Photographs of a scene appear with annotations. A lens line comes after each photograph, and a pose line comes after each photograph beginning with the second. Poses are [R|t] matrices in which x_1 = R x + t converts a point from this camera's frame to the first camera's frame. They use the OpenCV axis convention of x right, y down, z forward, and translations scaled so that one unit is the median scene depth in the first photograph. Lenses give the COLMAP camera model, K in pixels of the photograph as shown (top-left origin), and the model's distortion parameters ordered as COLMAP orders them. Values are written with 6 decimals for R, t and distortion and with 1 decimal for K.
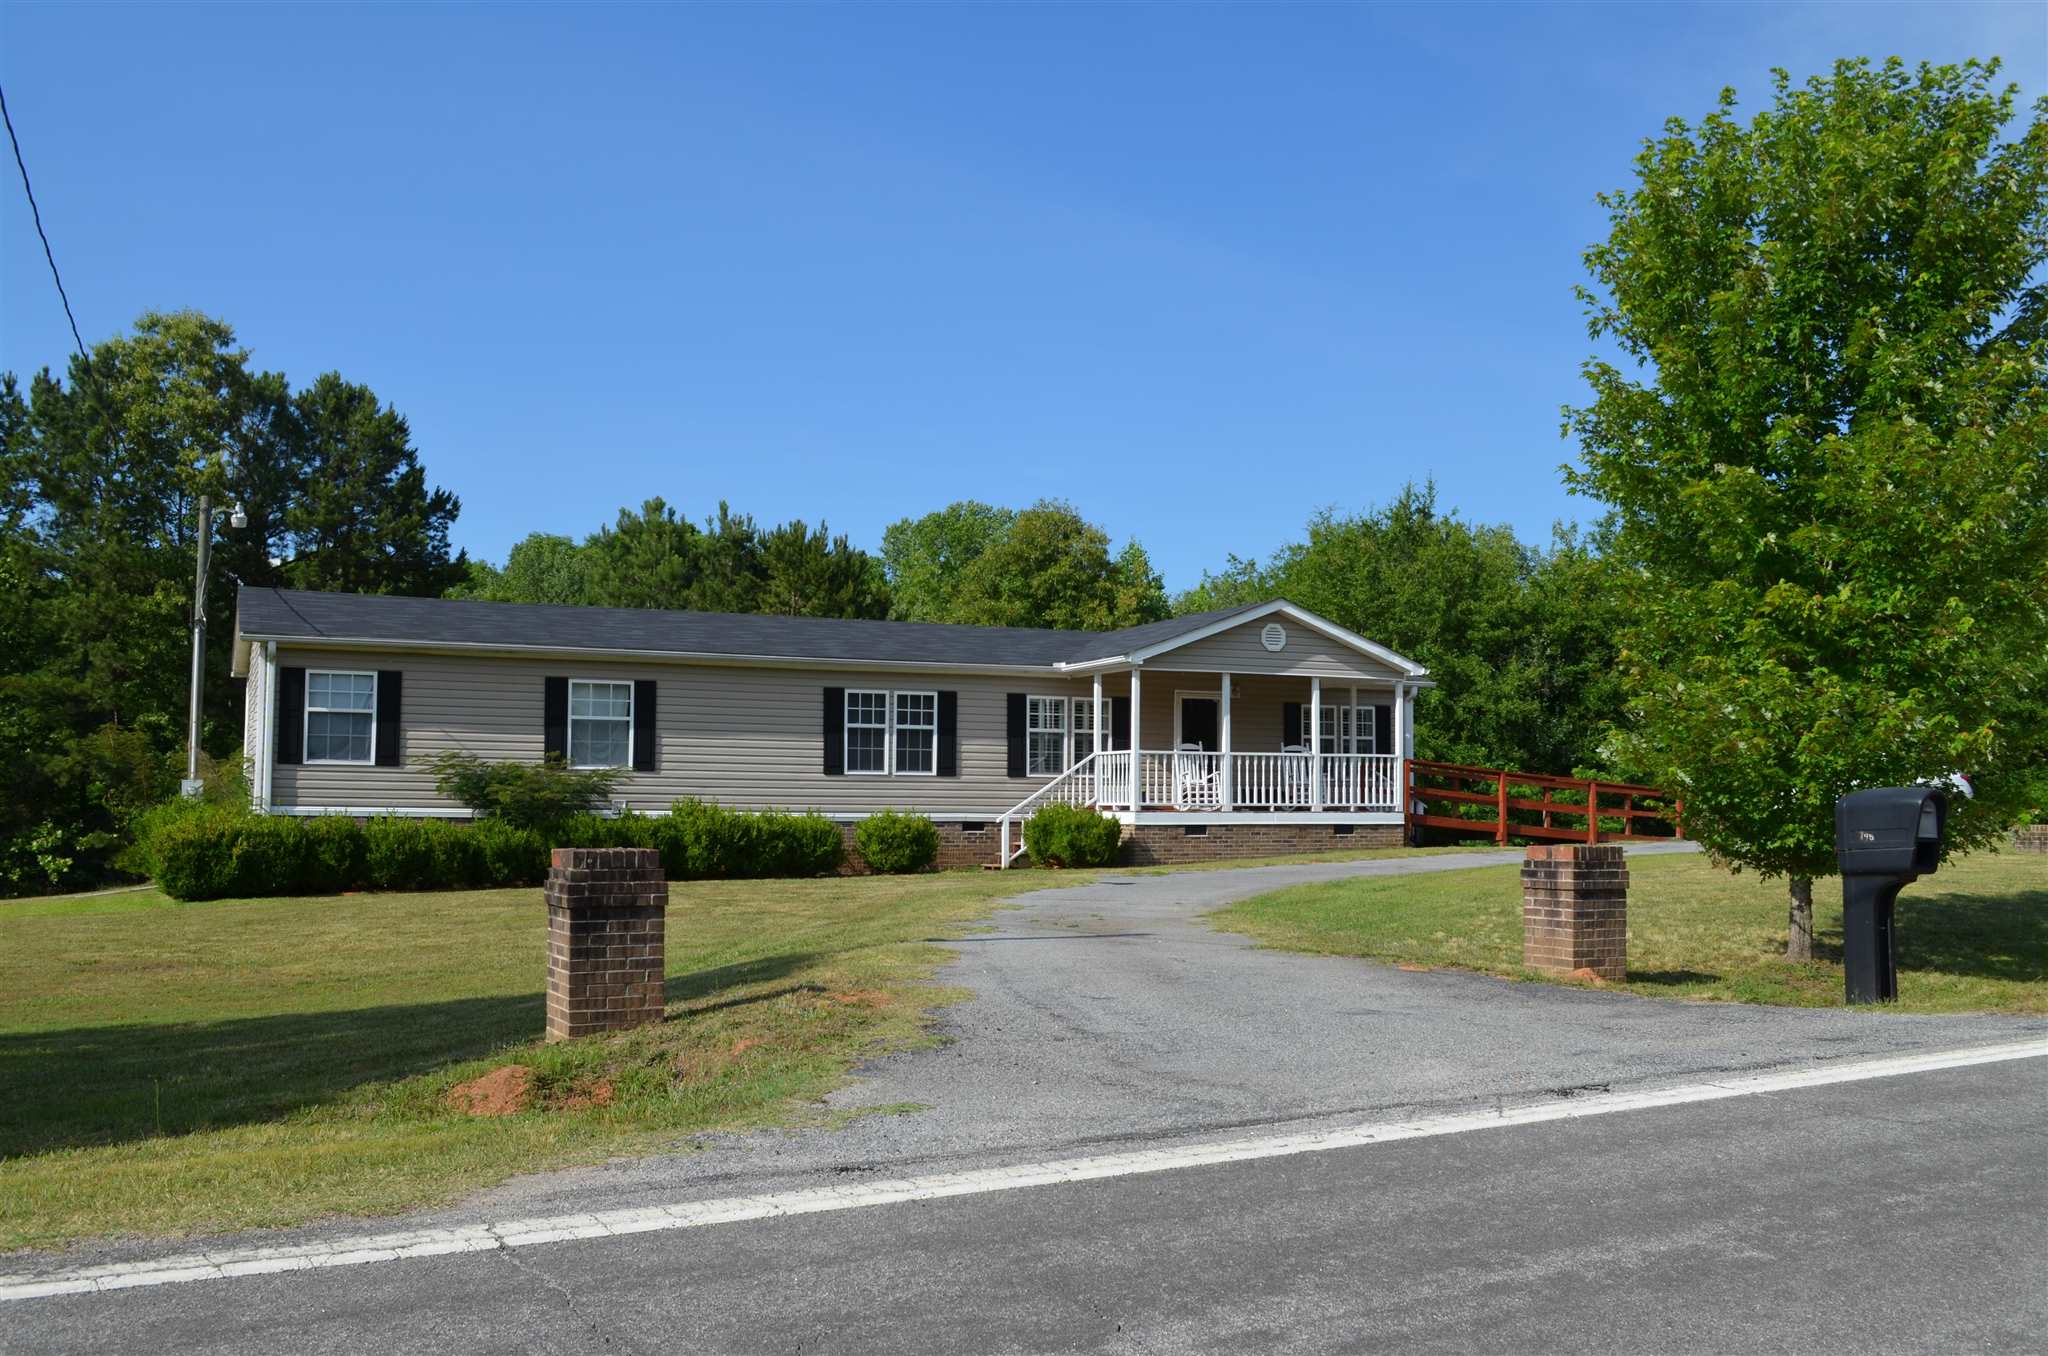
lens RADIAL K [[1891.9, 0, 1031.6], [0, 1891.9, 677.2], [0, 0, 1]] dist [-0.067208, 0.000000]
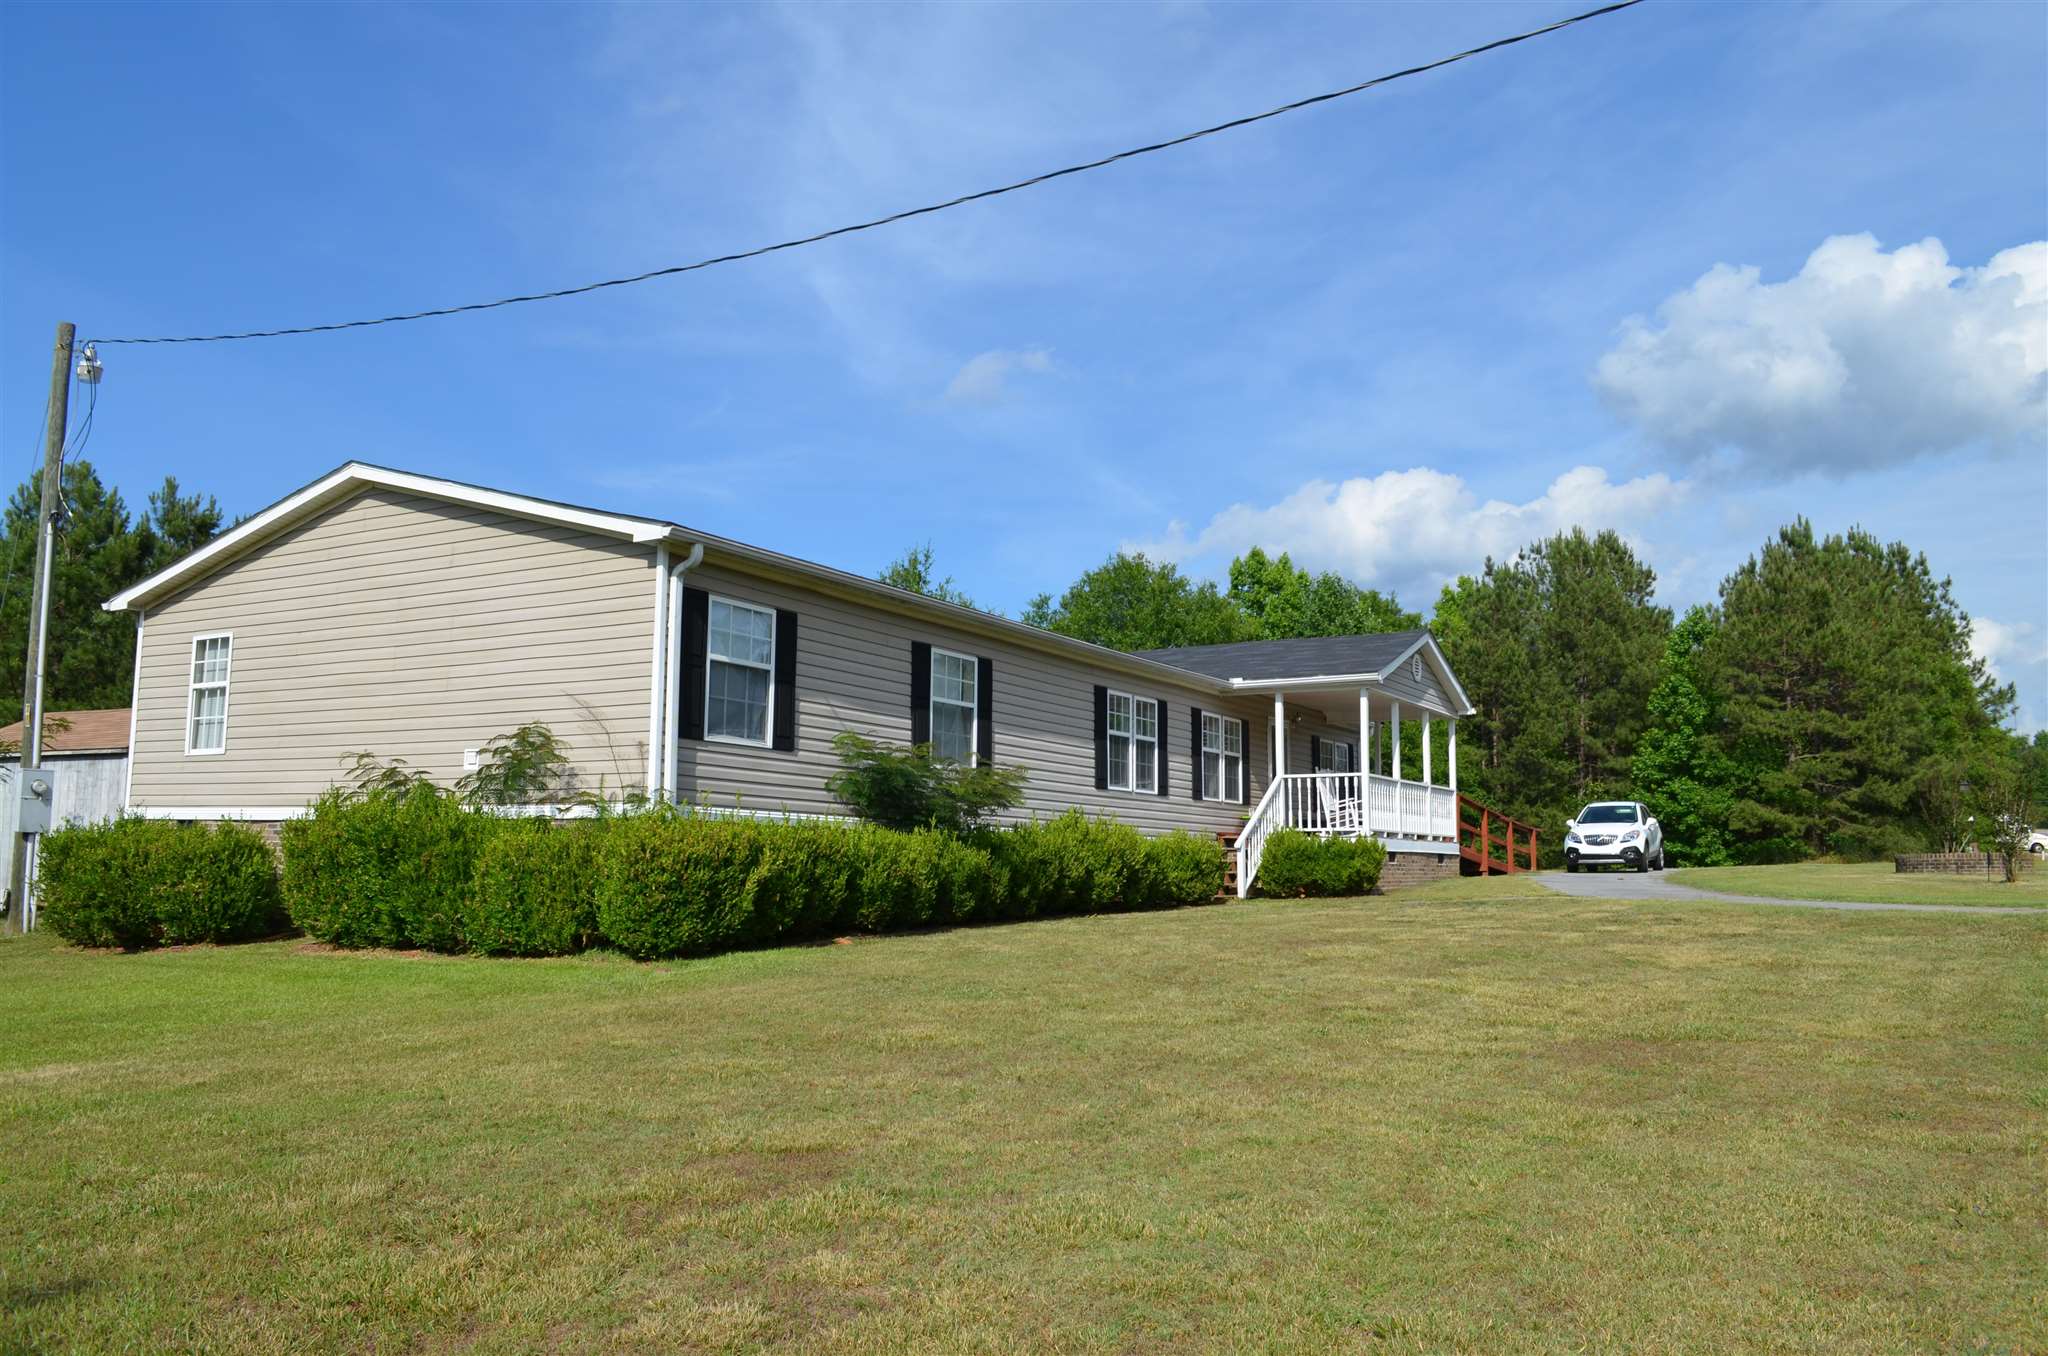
lens RADIAL K [[1600.8, 0, 1020.8], [0, 1600.8, 678.5], [0, 0, 1]] dist [-0.075944, 0.000421]
pose [[0.807738, 0.073980, 0.584882, -0.527933], [-0.046997, 0.997018, -0.061206, 0.045500], [-0.587666, 0.021950, 0.808806, 0.417762]]
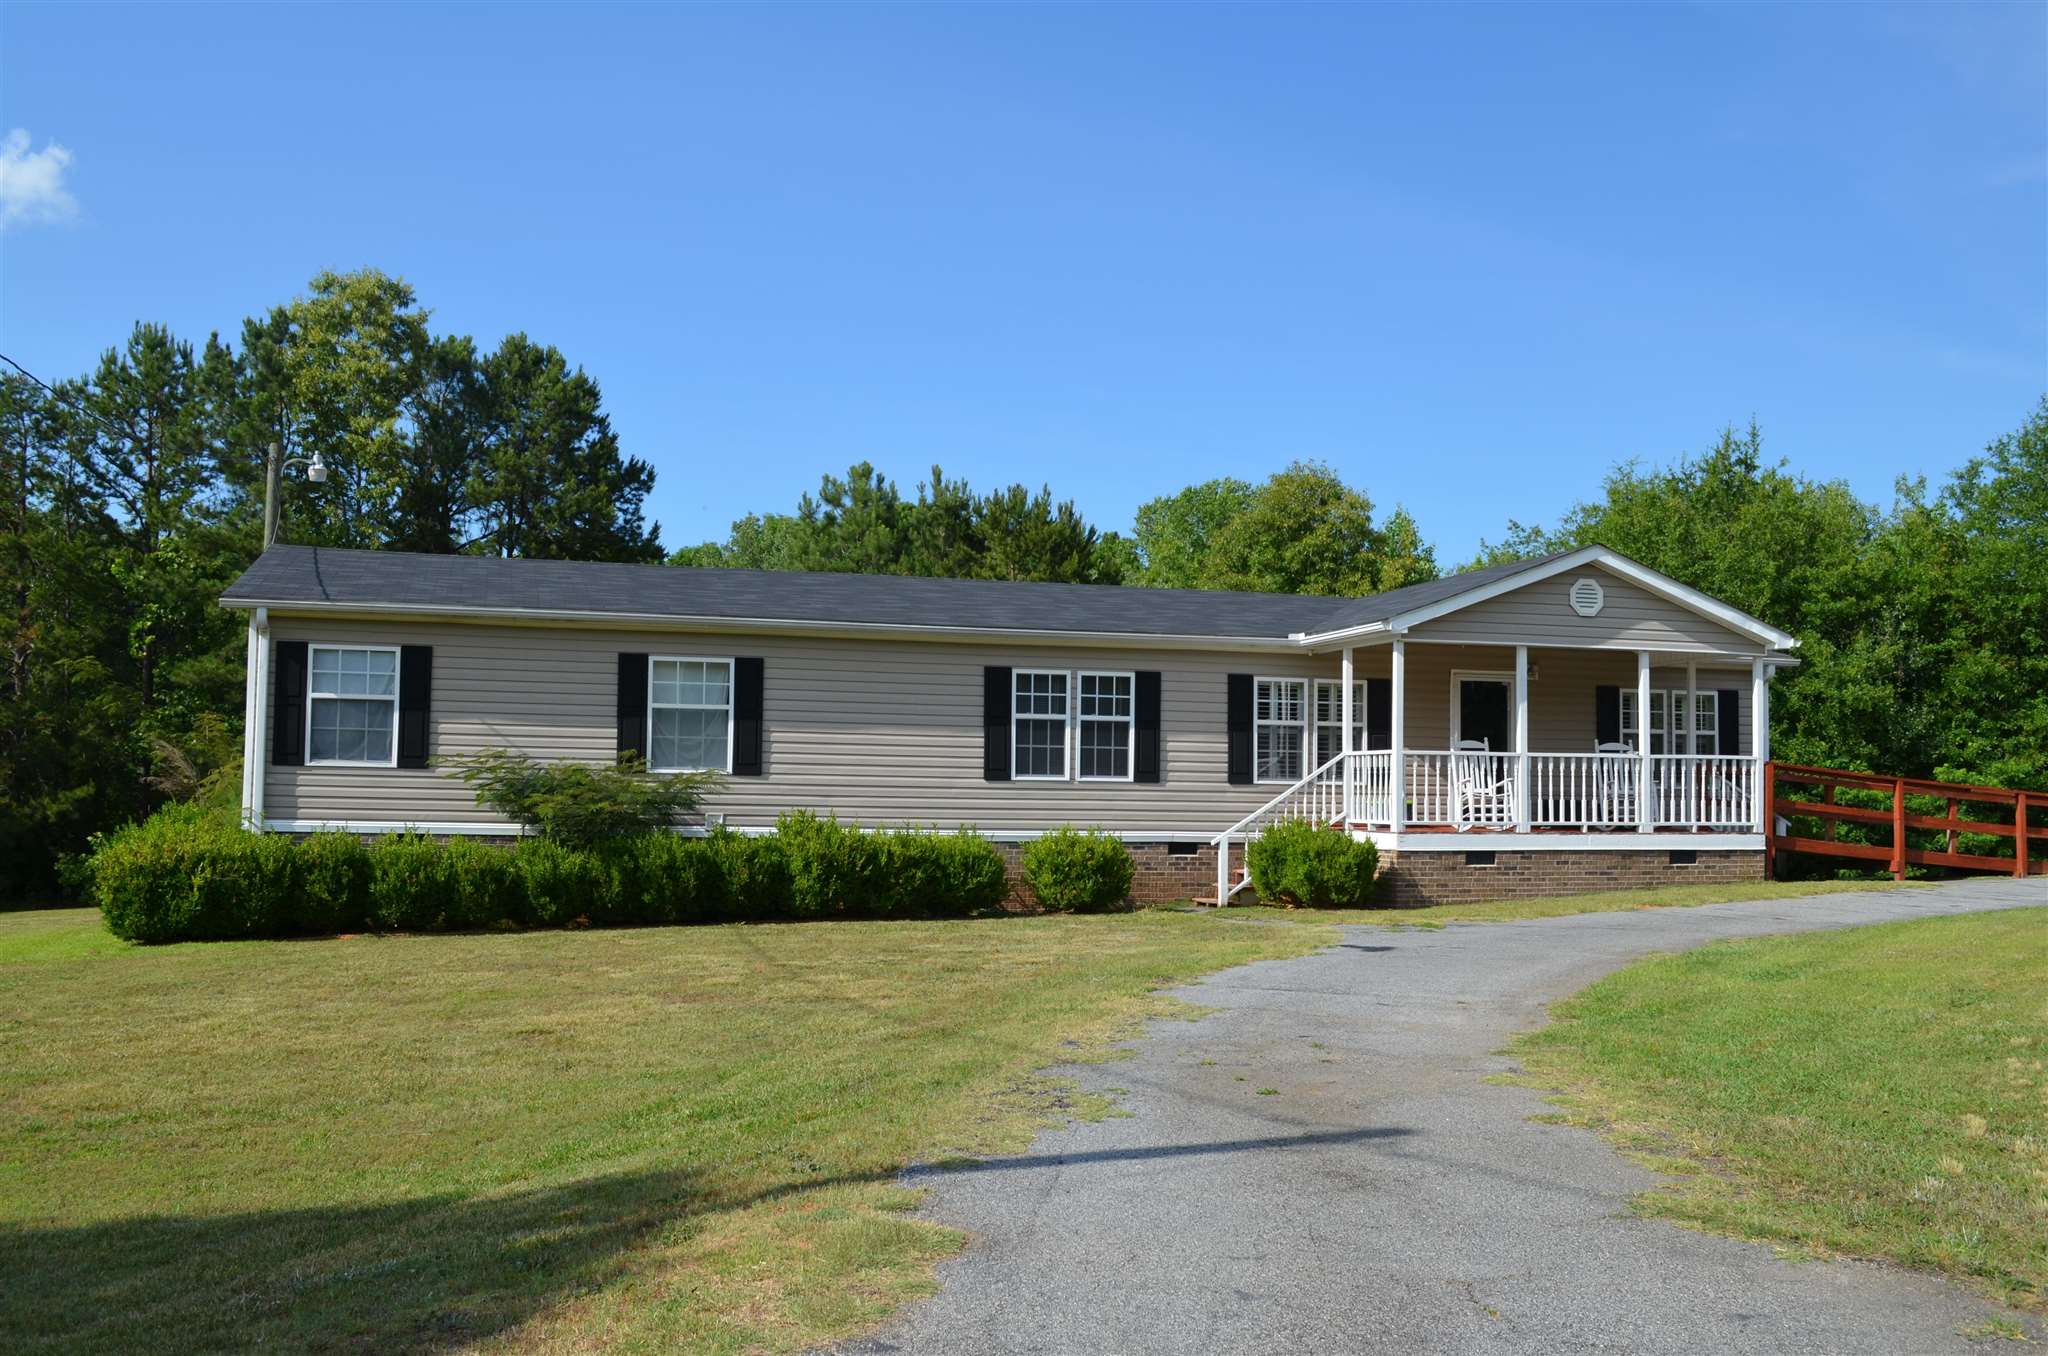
lens RADIAL K [[1891.9, 0, 1028.9], [0, 1891.9, 677.1], [0, 0, 1]] dist [-0.067208, 0.000000]
pose [[0.989920, -0.001842, -0.141617, 0.015461], [0.002690, 0.999980, 0.005802, 0.005088], [0.141603, -0.006125, 0.989905, 0.232143]]
